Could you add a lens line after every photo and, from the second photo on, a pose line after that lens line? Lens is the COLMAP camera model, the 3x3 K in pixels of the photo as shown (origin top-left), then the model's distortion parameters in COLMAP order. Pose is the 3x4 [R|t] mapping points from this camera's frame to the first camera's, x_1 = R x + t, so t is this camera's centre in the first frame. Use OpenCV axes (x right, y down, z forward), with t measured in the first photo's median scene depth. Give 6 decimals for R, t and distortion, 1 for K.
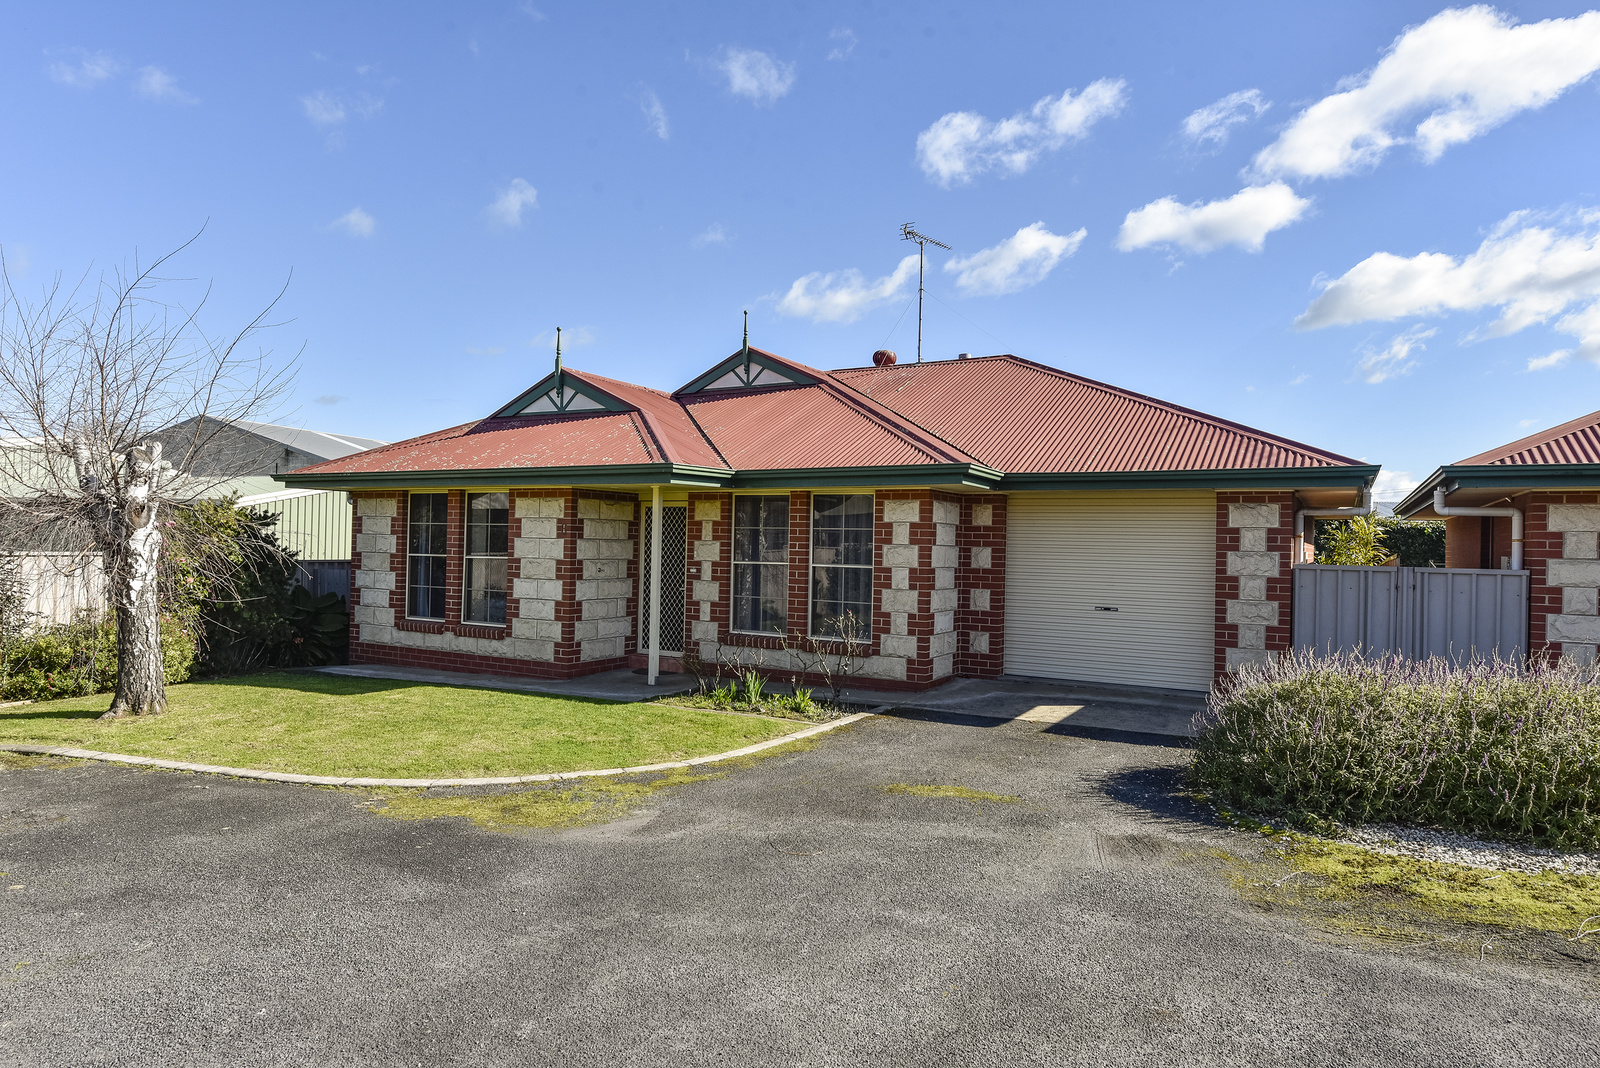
lens RADIAL K [[876.4, 0, 800.1], [0, 876.4, 486.6], [0, 0, 1]] dist [0.001384, 0.000502]
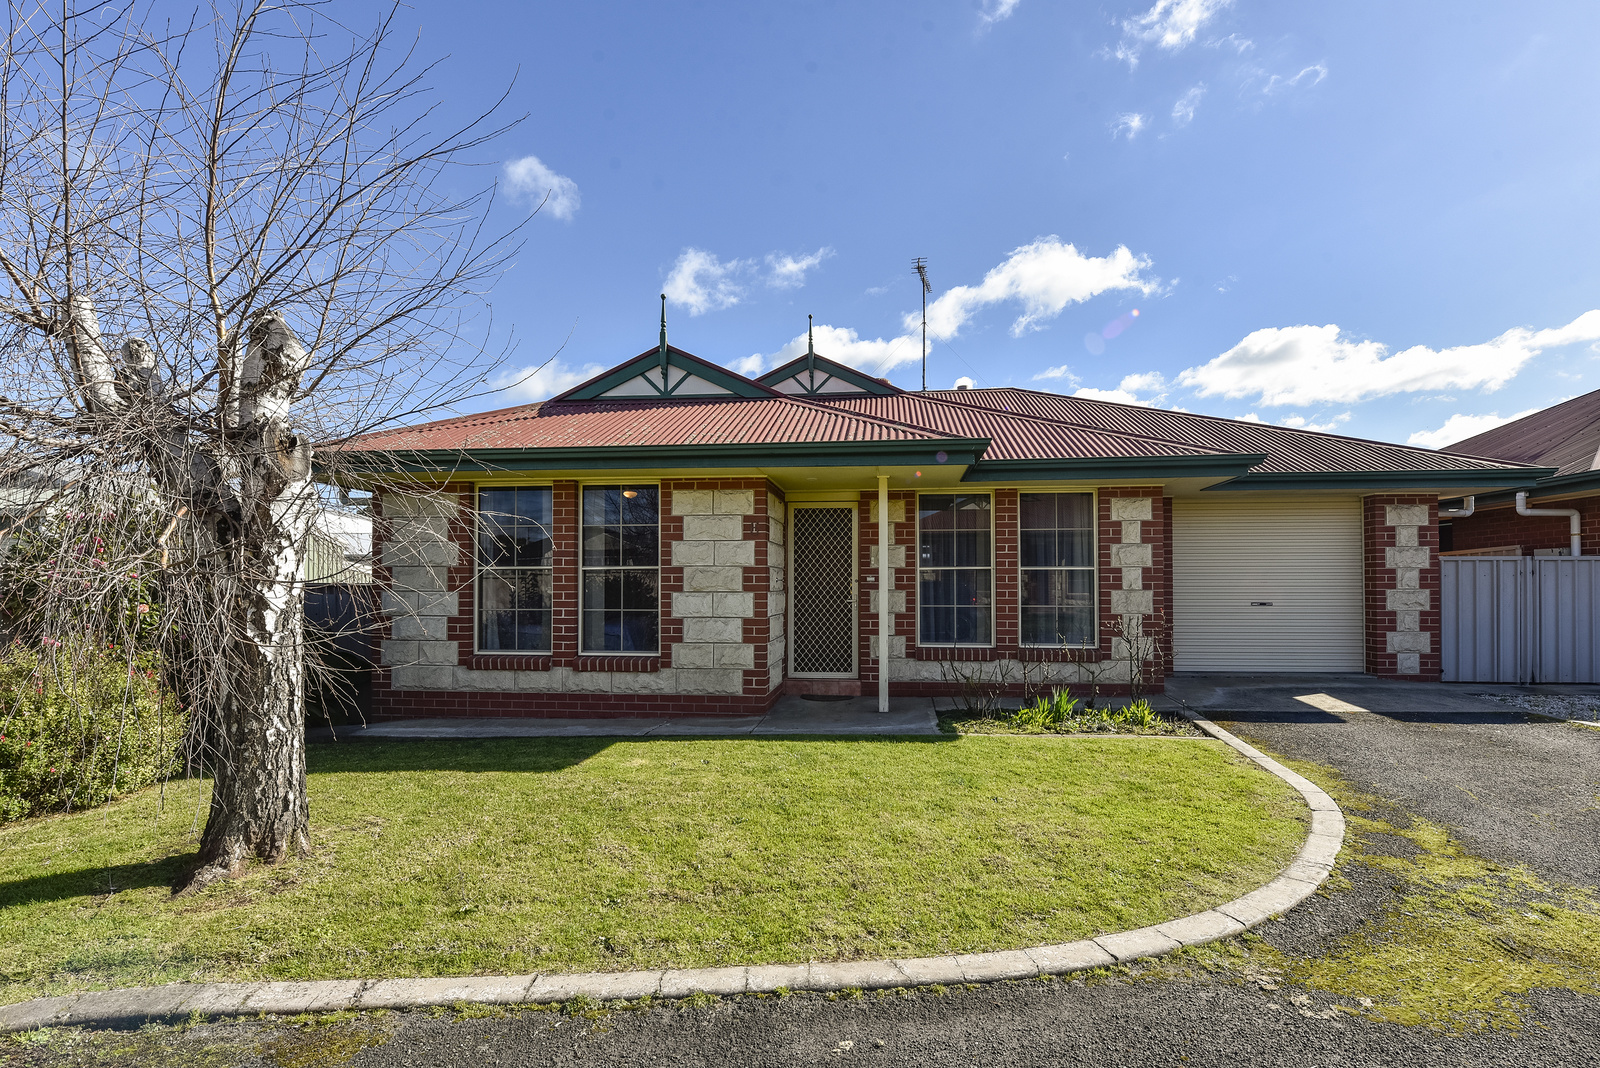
lens RADIAL K [[692.2, 0, 802.0], [0, 692.2, 540.8], [0, 0, 1]] dist [-0.010917, -0.000590]
pose [[0.925636, 0.003786, 0.378396, -0.468441], [-0.006023, 0.999971, 0.004730, 0.056605], [-0.378367, -0.006657, 0.925632, 0.398014]]
